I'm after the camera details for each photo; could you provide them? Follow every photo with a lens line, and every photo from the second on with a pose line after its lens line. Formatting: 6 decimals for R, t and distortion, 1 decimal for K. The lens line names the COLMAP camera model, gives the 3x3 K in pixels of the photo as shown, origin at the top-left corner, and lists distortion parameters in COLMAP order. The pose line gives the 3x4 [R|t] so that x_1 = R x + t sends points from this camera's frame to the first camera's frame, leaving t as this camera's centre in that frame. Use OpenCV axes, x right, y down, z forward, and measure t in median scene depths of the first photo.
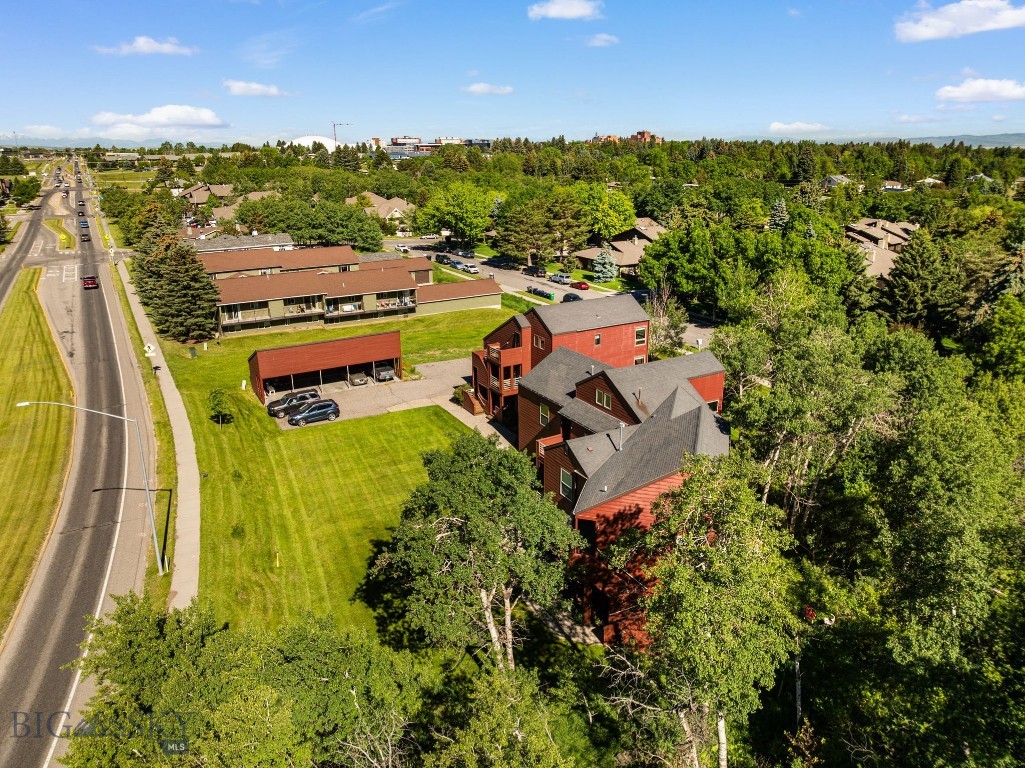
lens RADIAL K [[721.3, 0, 516.4], [0, 721.3, 386.5], [0, 0, 1]] dist [-0.050842, 0.020303]
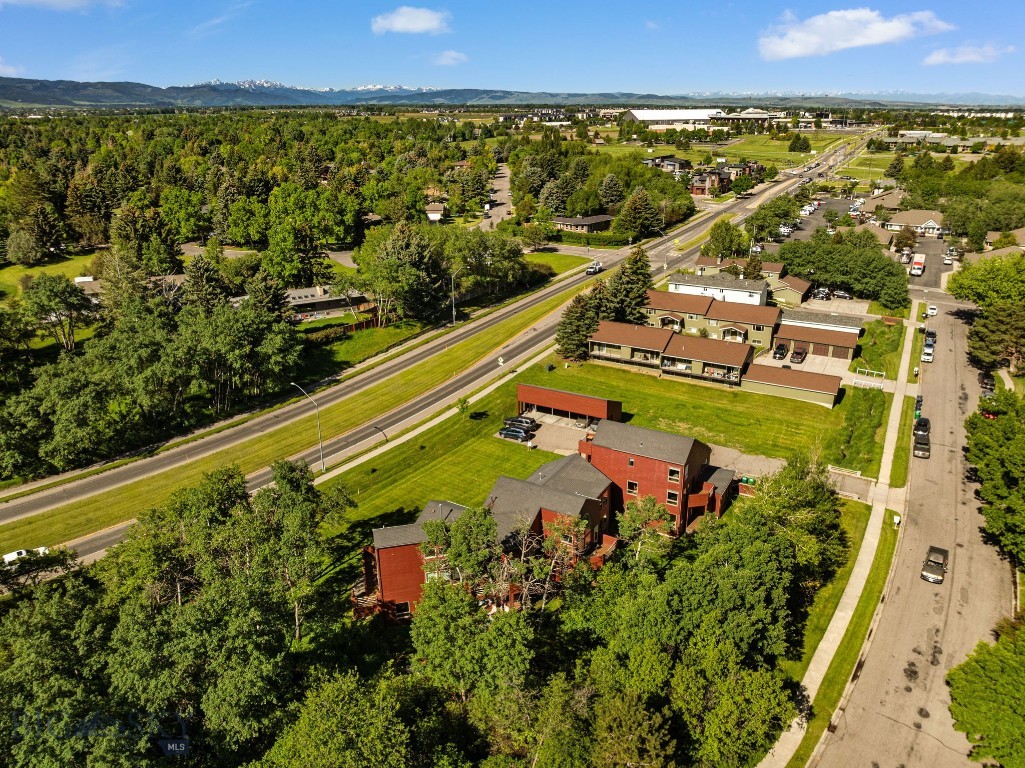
lens RADIAL K [[721.3, 0, 514.8], [0, 721.3, 385.4], [0, 0, 1]] dist [-0.050842, 0.020303]
pose [[0.490111, 0.310101, -0.814634, 0.870228], [-0.266169, 0.943183, 0.198899, -0.337959], [0.830028, 0.119348, 0.544803, 0.130199]]
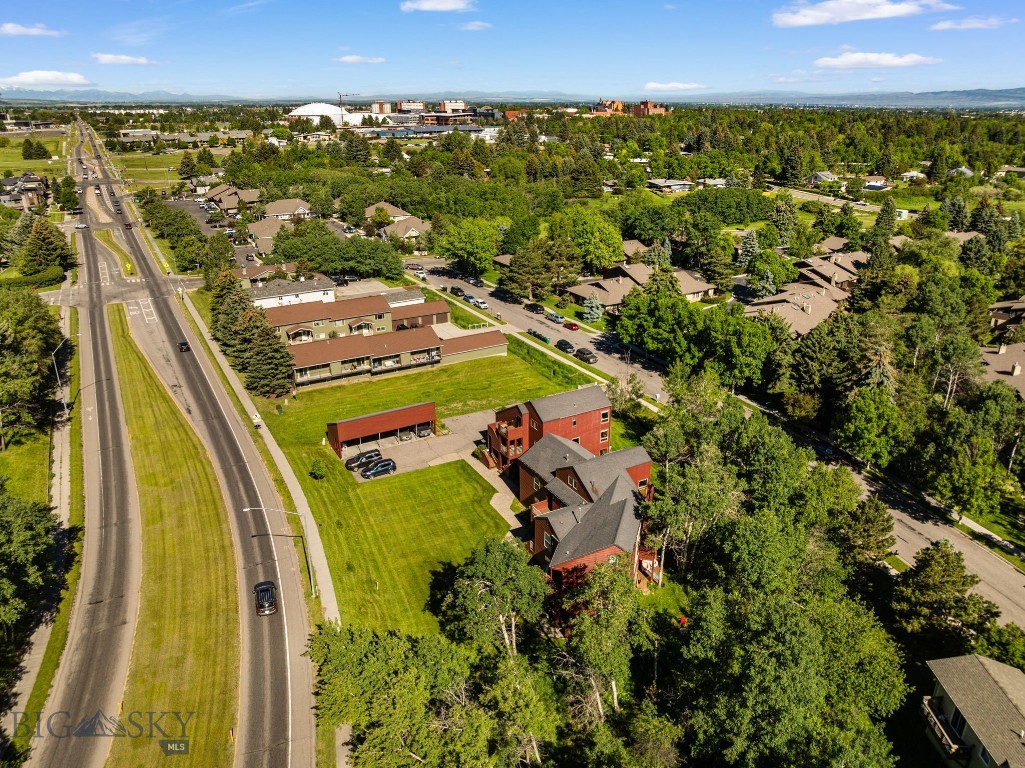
lens RADIAL K [[721.3, 0, 514.3], [0, 721.3, 386.5], [0, 0, 1]] dist [-0.050842, 0.020303]
pose [[0.999968, 0.002556, -0.007535, 0.001853], [-0.002109, 0.998277, 0.058648, -0.196430], [0.007672, -0.058630, 0.998250, -0.398490]]
